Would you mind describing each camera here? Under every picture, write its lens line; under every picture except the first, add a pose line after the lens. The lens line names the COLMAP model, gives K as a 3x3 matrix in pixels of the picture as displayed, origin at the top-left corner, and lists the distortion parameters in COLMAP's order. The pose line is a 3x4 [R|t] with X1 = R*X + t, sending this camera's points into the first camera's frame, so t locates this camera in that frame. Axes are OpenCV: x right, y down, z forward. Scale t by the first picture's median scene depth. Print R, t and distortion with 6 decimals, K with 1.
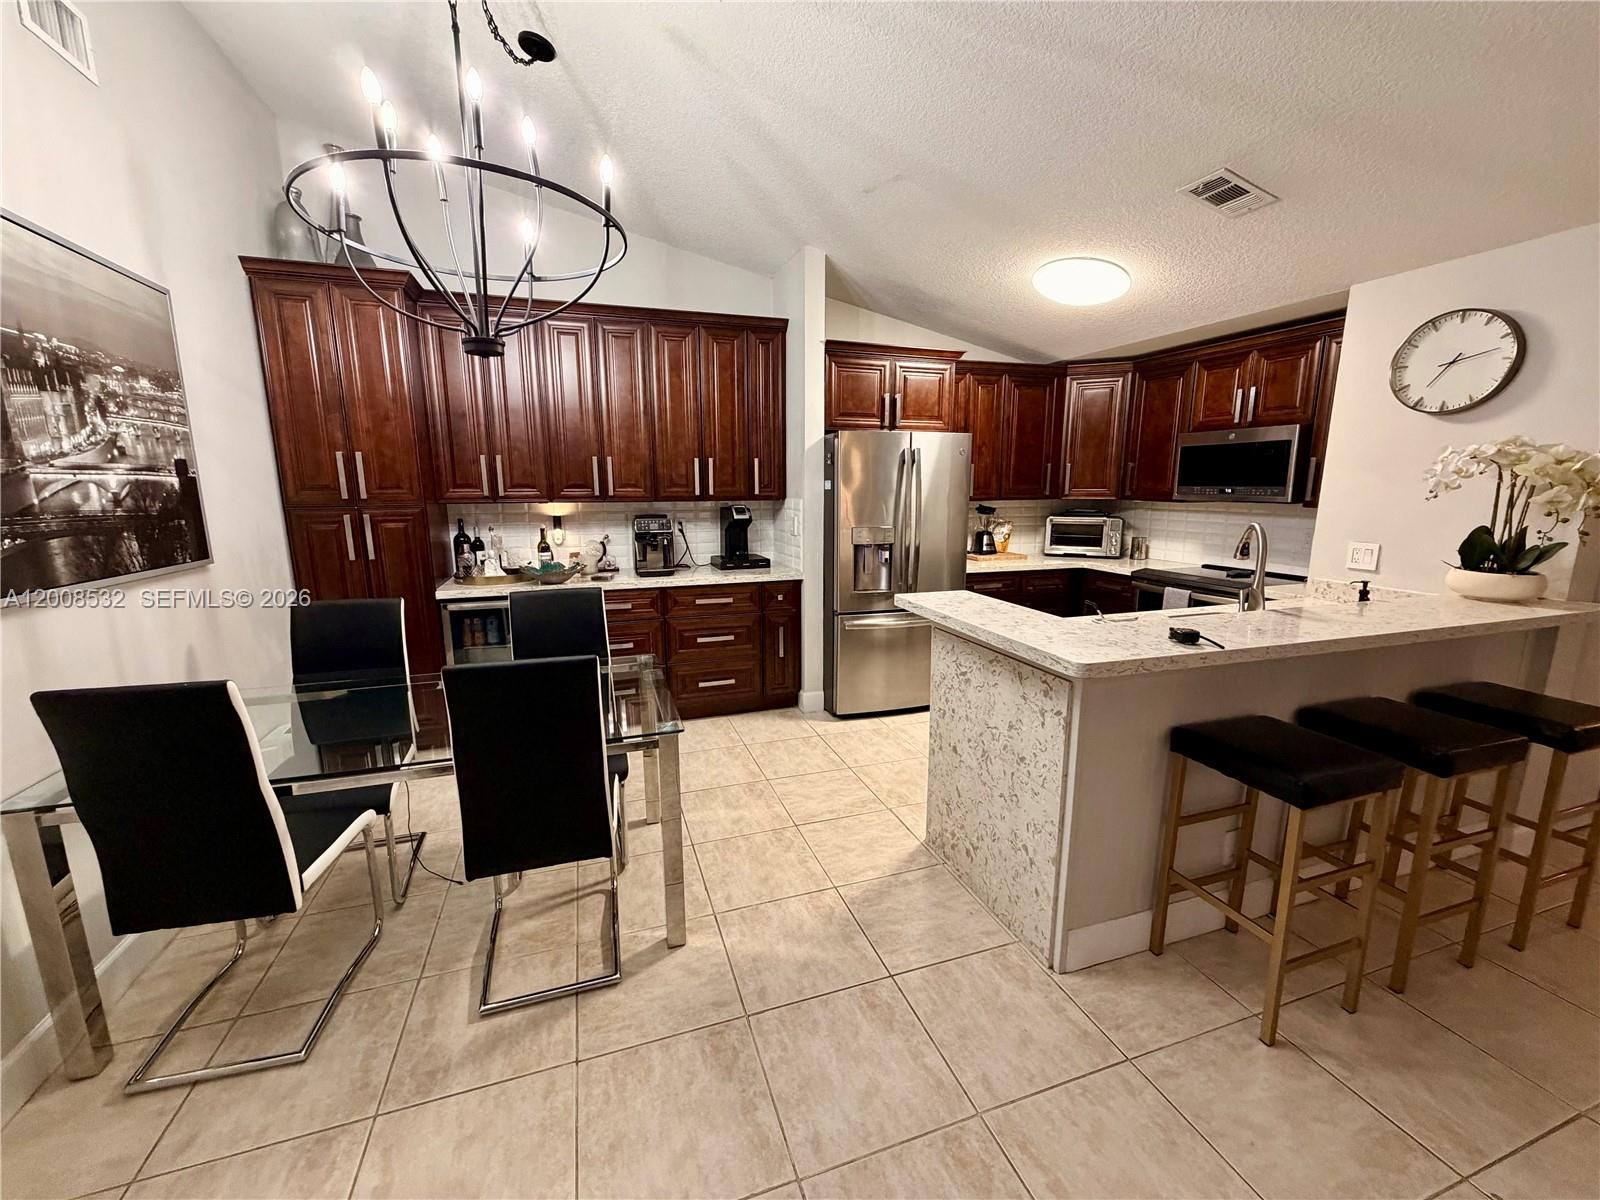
lens RADIAL K [[632.6, 0, 797.1], [0, 632.6, 599.2], [0, 0, 1]] dist [0.001108, 0.000141]
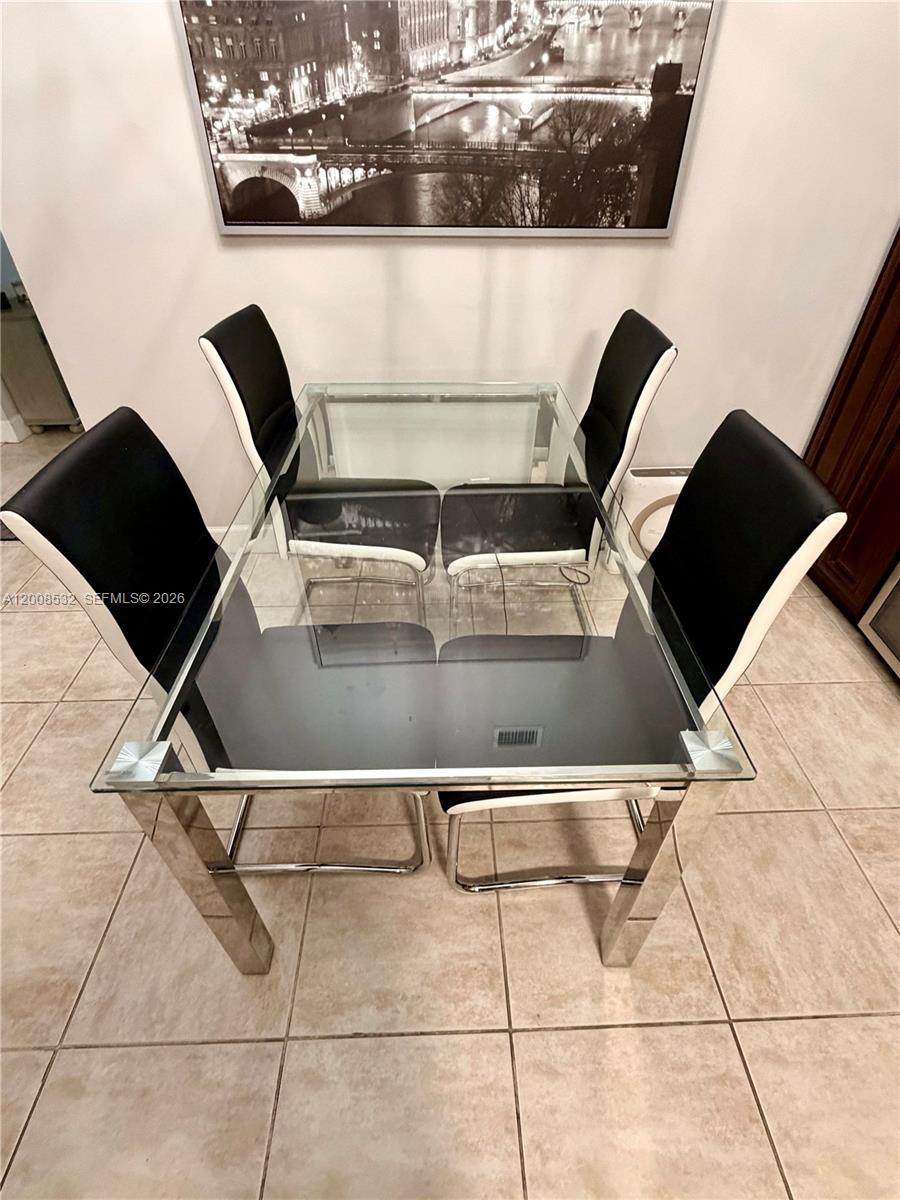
lens RADIAL K [[557.5, 0, 450.8], [0, 557.5, 599.1], [0, 0, 1]] dist [-0.000835, -0.000077]
pose [[-0.289202, 0.604069, -0.742606, -0.022594], [-0.174743, 0.729407, 0.661385, -0.090337], [0.941184, 0.321039, -0.105389, 0.617498]]
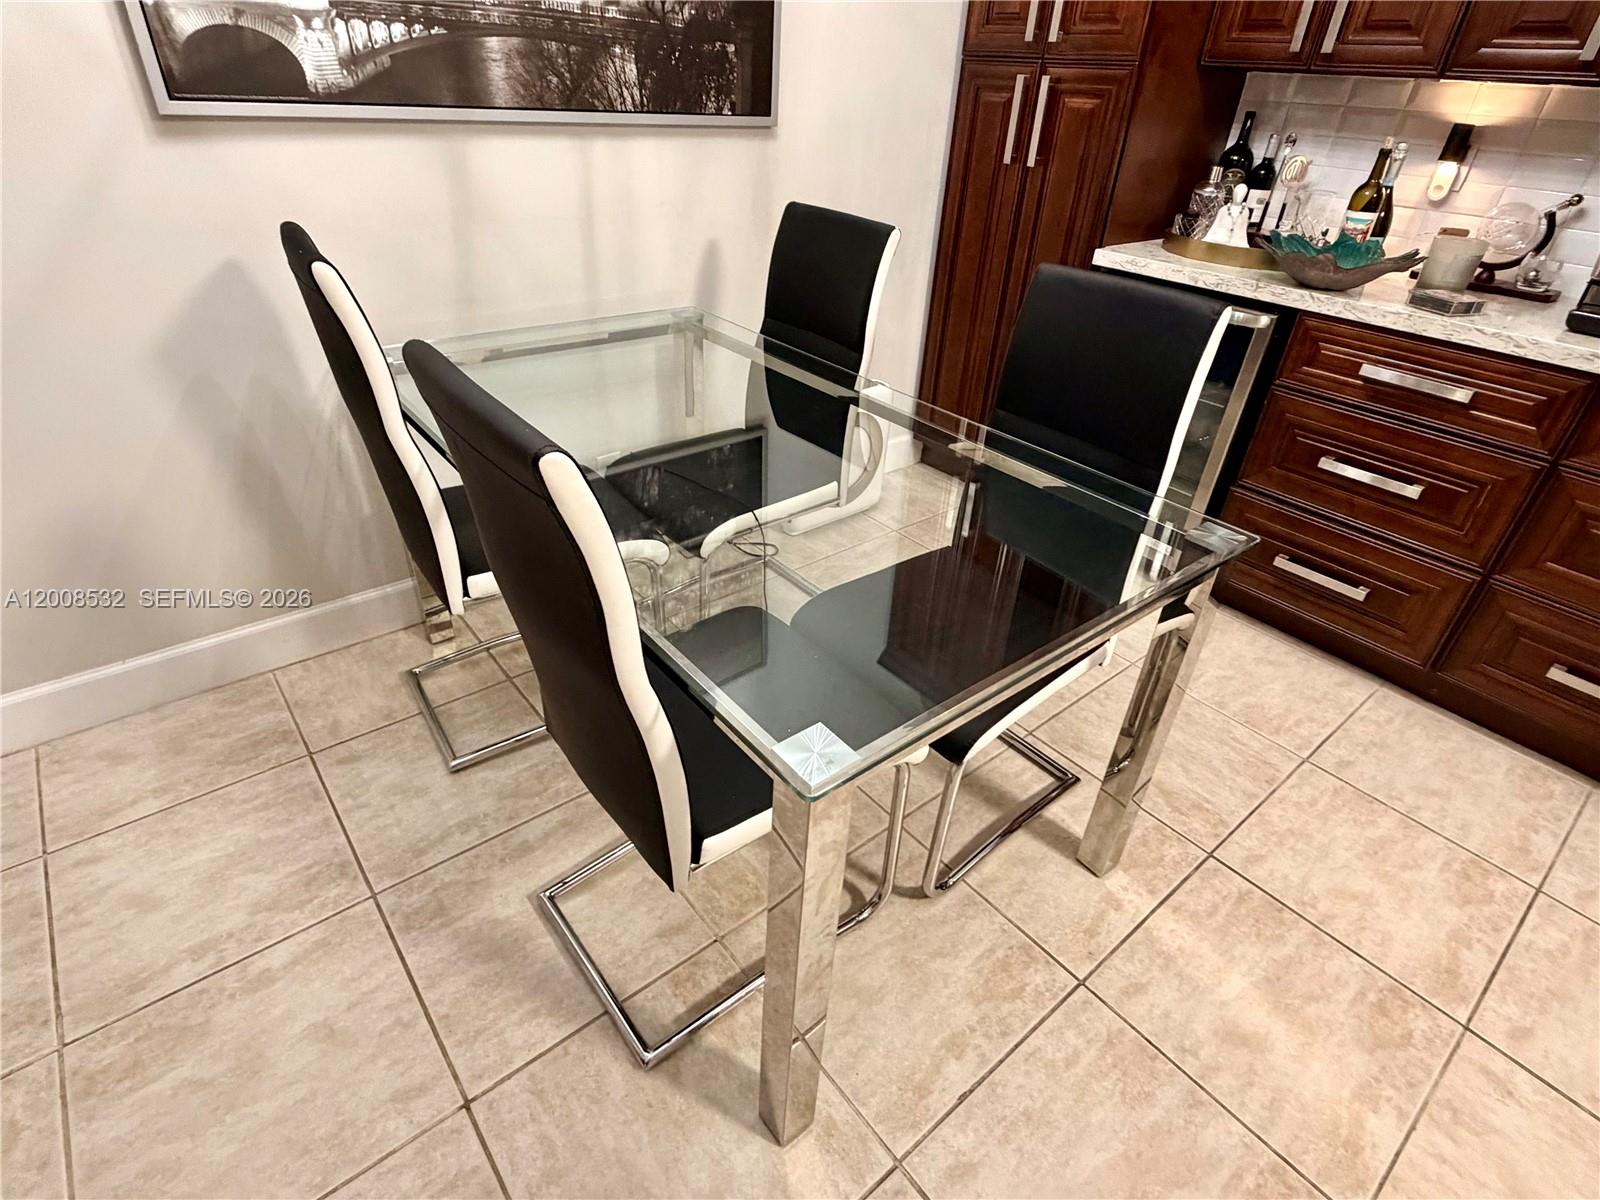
lens RADIAL K [[818.5, 0, 795.8], [0, 818.5, 592.5], [0, 0, 1]] dist [0.010411, -0.004831]
pose [[0.352334, 0.523218, -0.775953, 0.038367], [-0.220368, 0.852190, 0.474563, -0.033614], [0.909560, 0.003791, 0.415556, 0.415072]]
